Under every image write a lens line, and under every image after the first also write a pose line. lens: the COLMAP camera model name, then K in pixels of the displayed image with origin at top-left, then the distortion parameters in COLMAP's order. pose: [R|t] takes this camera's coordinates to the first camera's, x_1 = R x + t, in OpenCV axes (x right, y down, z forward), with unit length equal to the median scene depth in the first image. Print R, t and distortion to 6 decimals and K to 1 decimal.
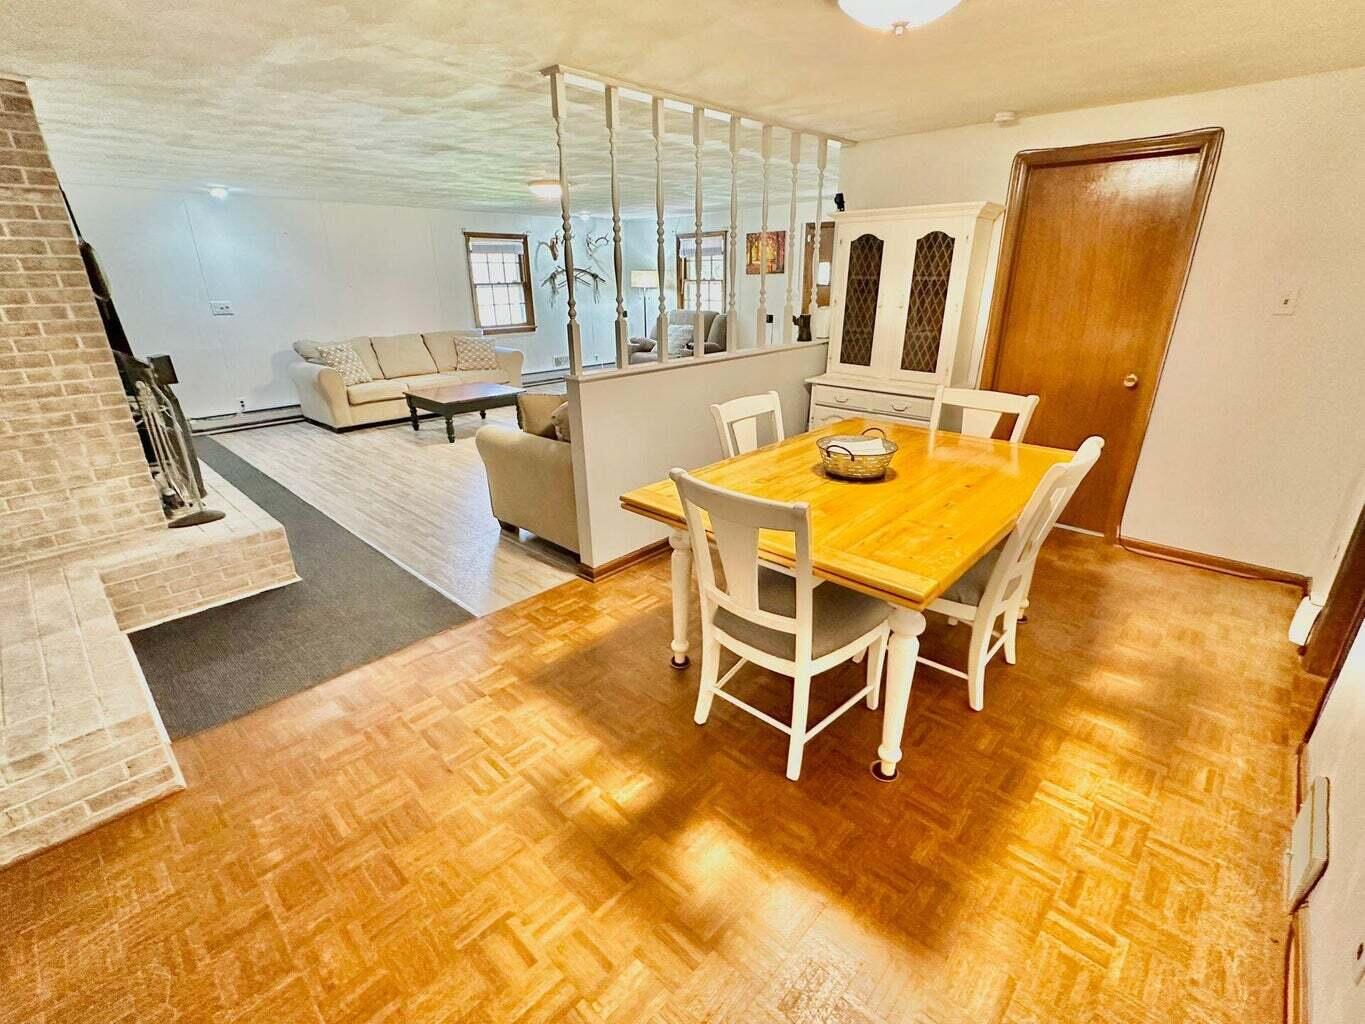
lens RADIAL K [[619.6, 0, 683.9], [0, 619.6, 511.2], [0, 0, 1]] dist [0.001323, -0.000411]
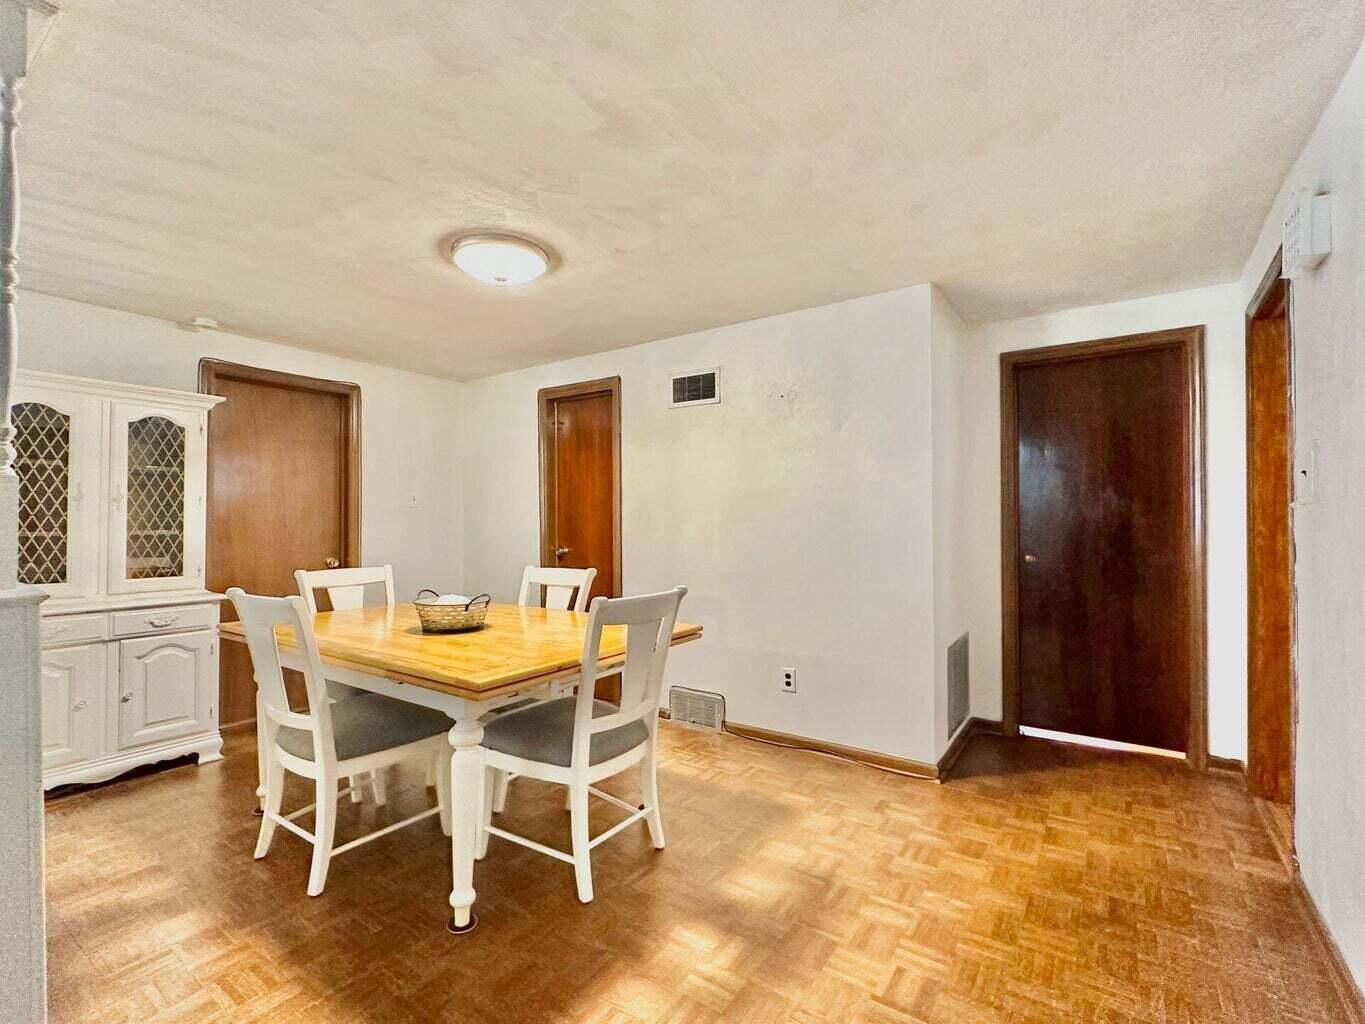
lens RADIAL K [[619.6, 0, 682.8], [0, 619.6, 514.5], [0, 0, 1]] dist [0.001323, -0.000411]
pose [[-0.135991, 0.022383, 0.990457, -0.764038], [0.362381, 0.931588, 0.028702, -0.123405], [-0.922056, 0.362826, -0.134798, 0.704049]]
